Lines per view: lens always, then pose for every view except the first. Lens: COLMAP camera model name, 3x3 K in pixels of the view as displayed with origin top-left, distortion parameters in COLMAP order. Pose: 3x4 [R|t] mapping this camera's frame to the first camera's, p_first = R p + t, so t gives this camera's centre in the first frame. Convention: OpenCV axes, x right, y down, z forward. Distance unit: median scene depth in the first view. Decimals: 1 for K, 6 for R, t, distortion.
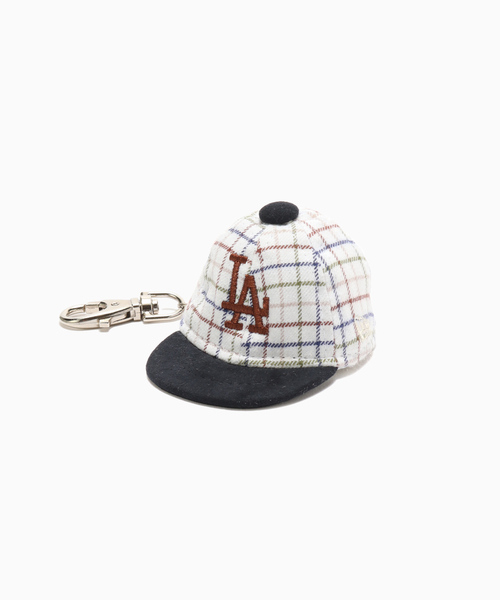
lens RADIAL K [[1545.2, 0, 250.2], [0, 1545.2, 300.2], [0, 0, 1]] dist [0.073679, 0.000000]
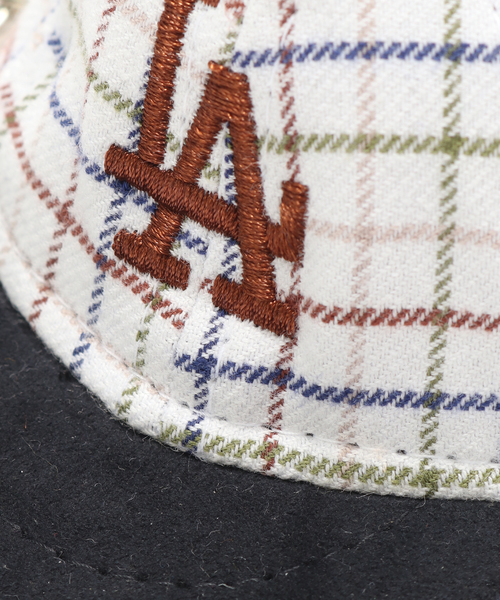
lens RADIAL K [[2797.5, 0, 249.5], [0, 2797.5, 299.8], [0, 0, 1]] dist [0.100552, 0.000000]
pose [[0.994444, 0.088000, -0.057768, 0.027947], [-0.063149, 0.937771, 0.341465, -0.119876], [0.084222, -0.335920, 0.938117, 0.623712]]
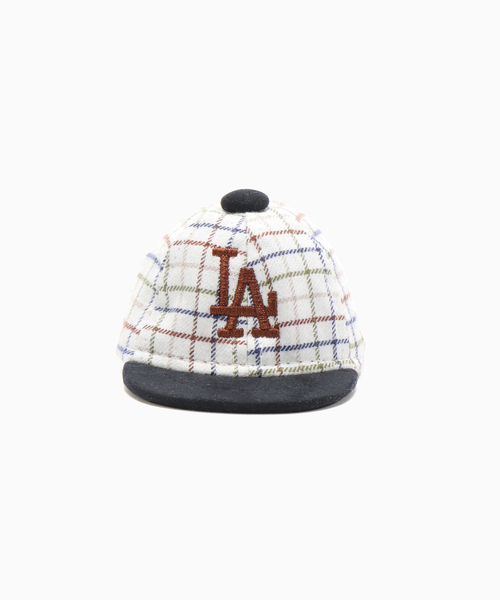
lens RADIAL K [[2797.5, 0, 250.0], [0, 2797.5, 300.0], [0, 0, 1]] dist [0.100552, 0.000000]
pose [[0.846742, -0.047856, 0.529846, -0.792008], [0.150325, 0.976882, -0.152001, 0.227848], [-0.510323, 0.208355, 0.834361, -0.242787]]
